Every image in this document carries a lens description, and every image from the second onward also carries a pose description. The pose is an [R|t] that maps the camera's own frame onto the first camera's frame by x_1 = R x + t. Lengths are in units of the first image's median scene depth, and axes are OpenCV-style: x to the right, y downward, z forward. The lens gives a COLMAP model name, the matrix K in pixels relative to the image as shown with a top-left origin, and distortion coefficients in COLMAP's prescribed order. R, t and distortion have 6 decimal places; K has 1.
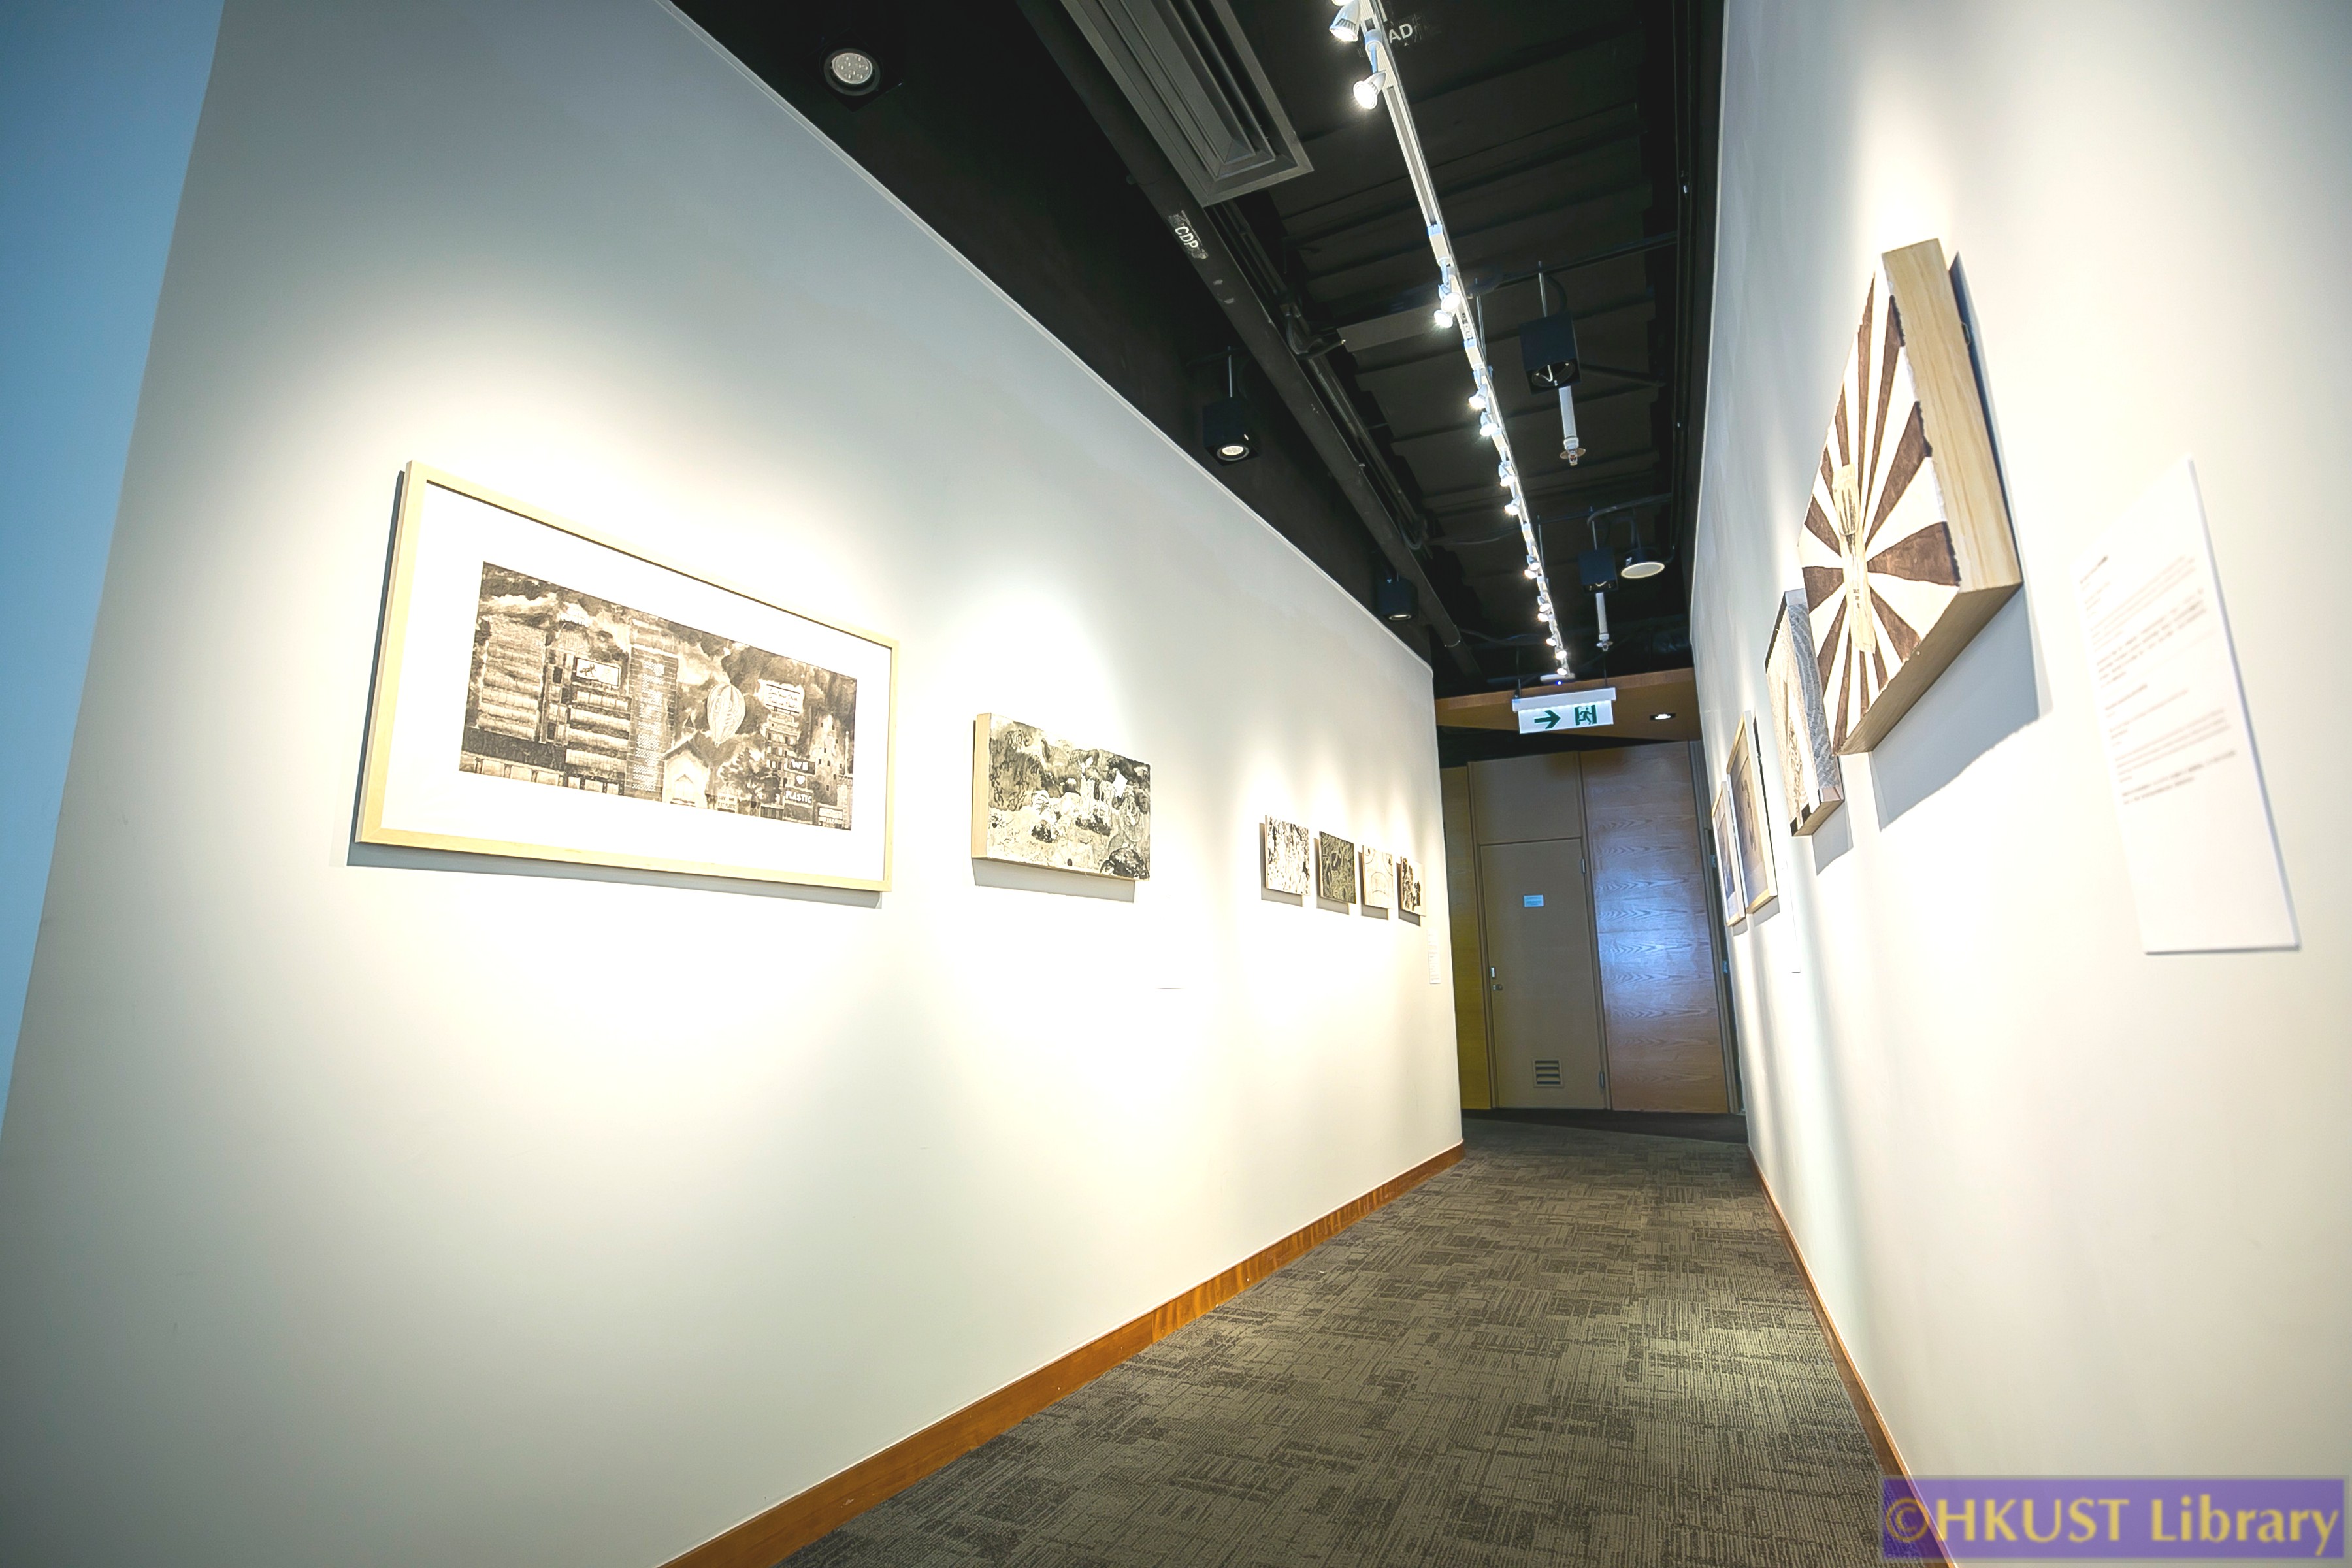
lens RADIAL K [[1054.0, 0, 1147.5], [0, 1054.0, 777.4], [0, 0, 1]] dist [-0.000281, 0.000287]
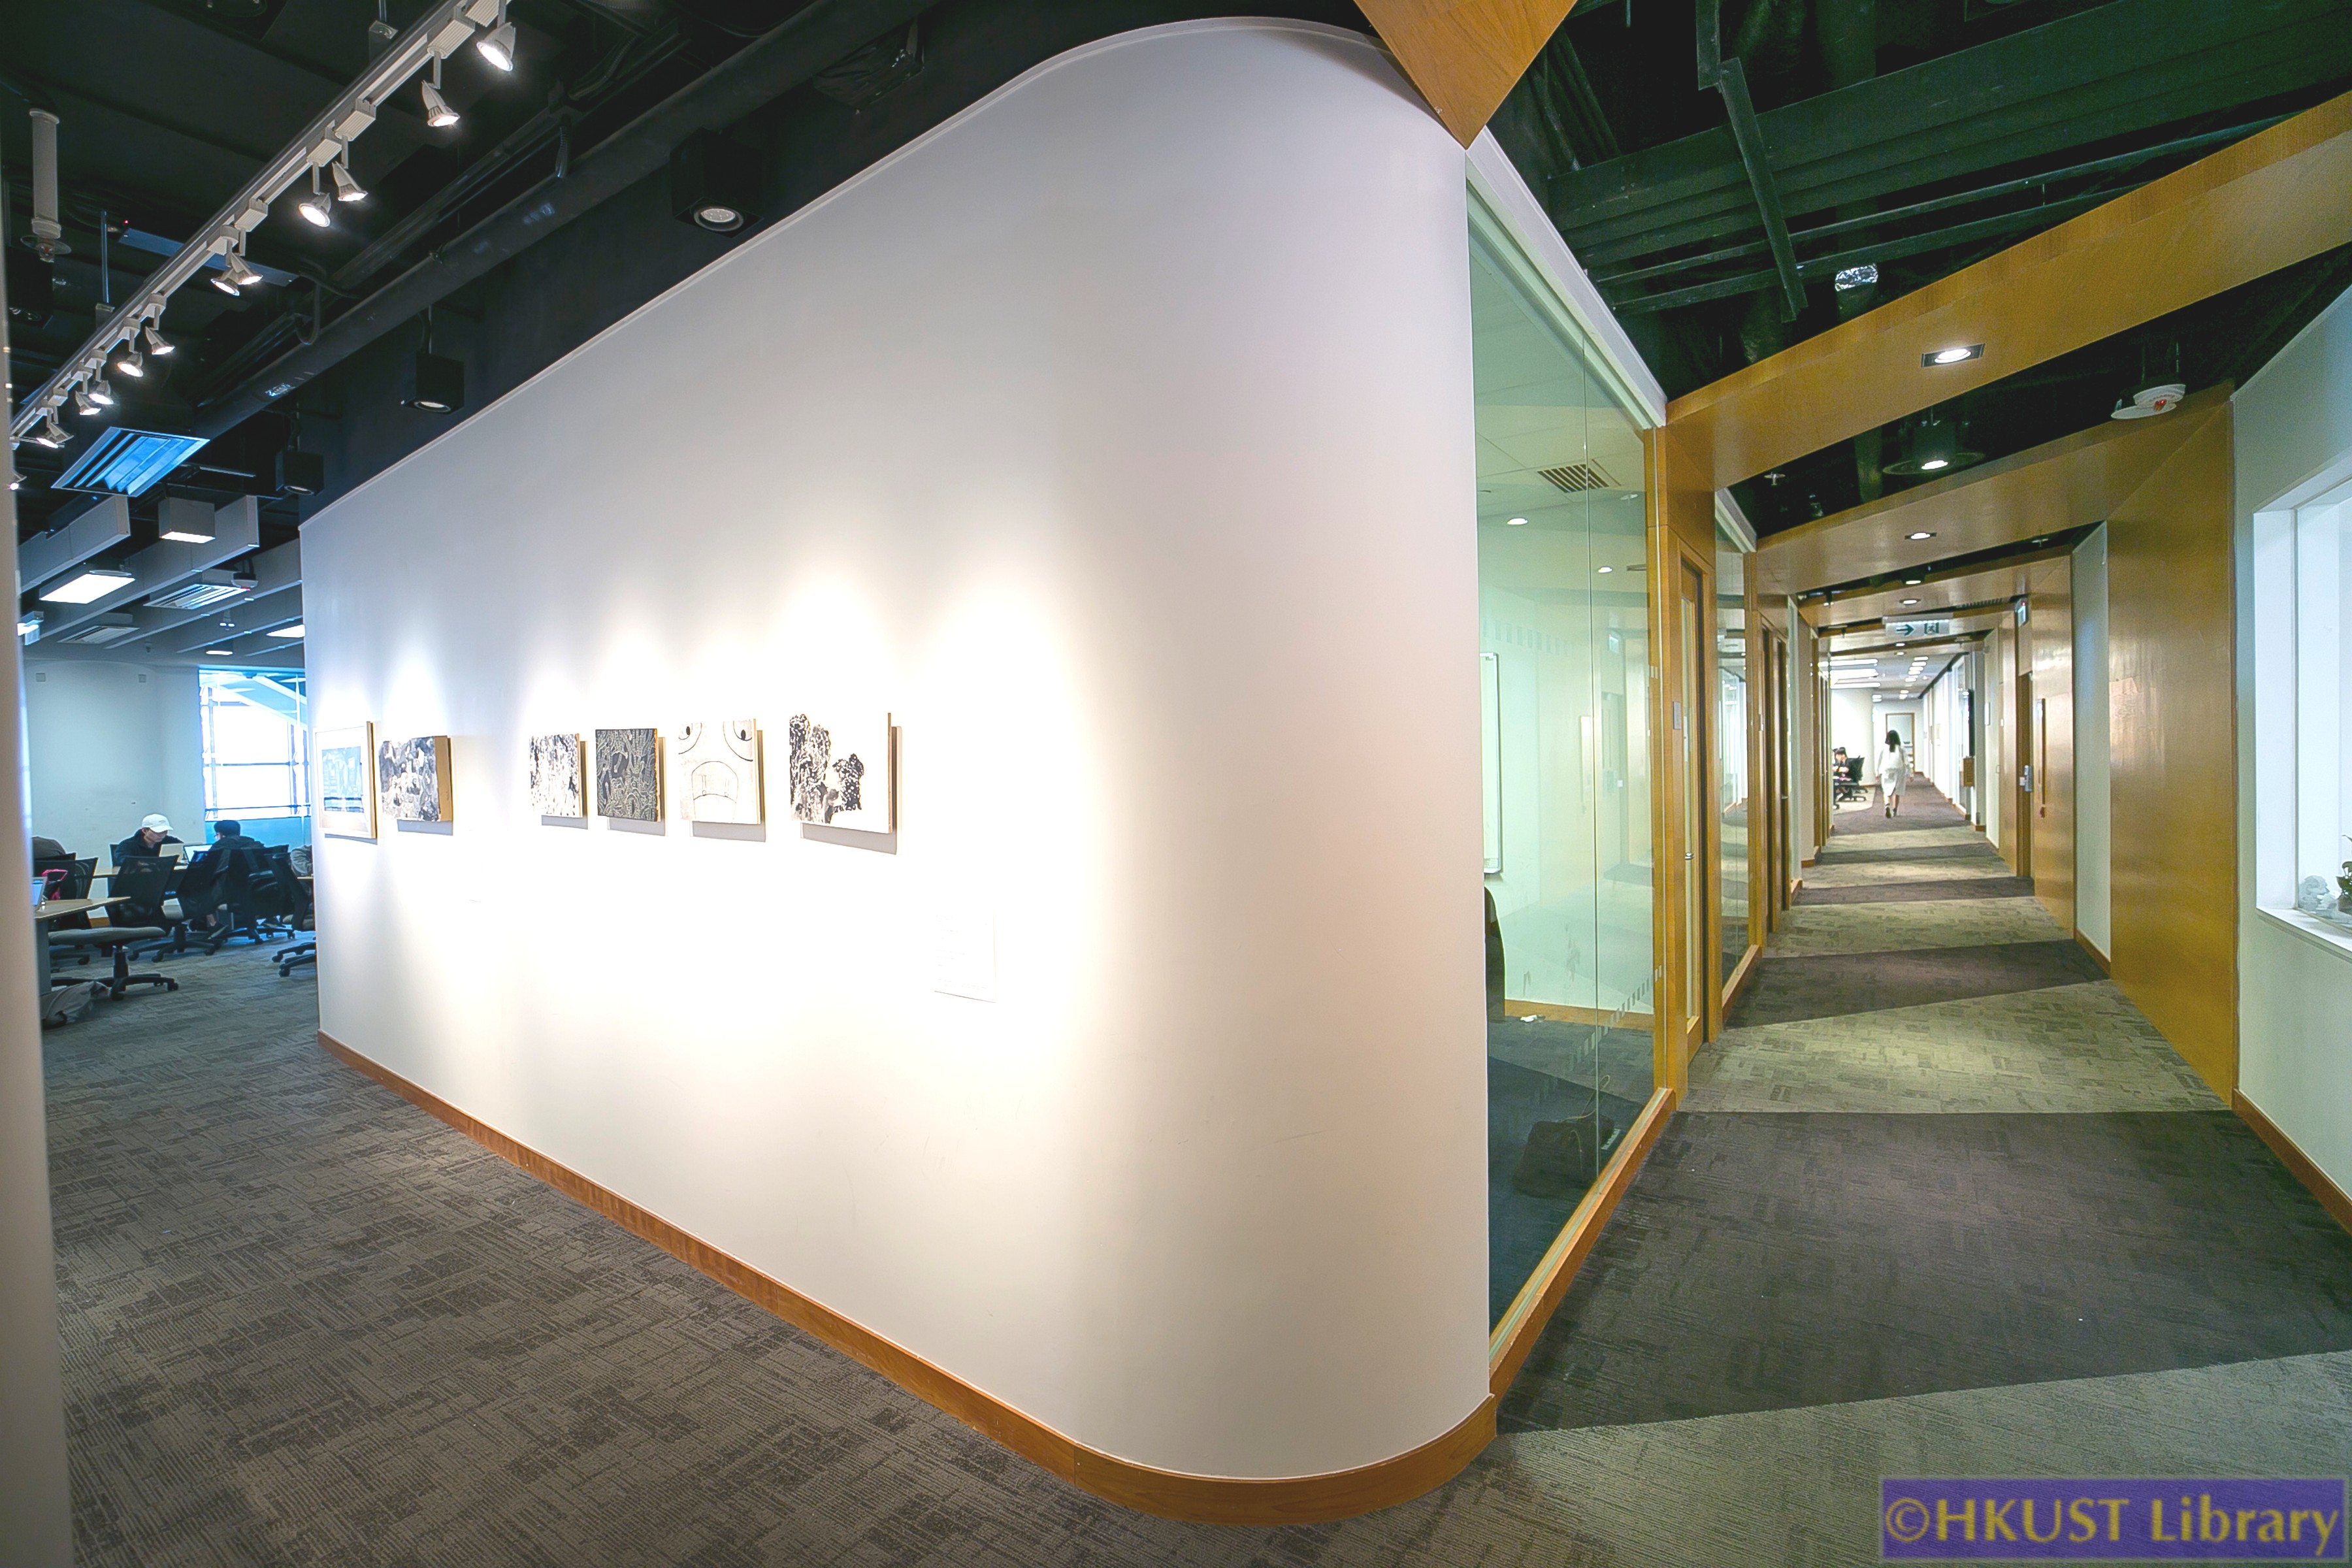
lens RADIAL K [[1054.0, 0, 1147.5], [0, 1054.0, 777.4], [0, 0, 1]] dist [-0.000281, 0.000287]
pose [[-0.163860, 0.026324, -0.986132, 1.285725], [0.209432, 0.977785, -0.008699, 0.263266], [0.963996, -0.207953, -0.165733, 2.268127]]
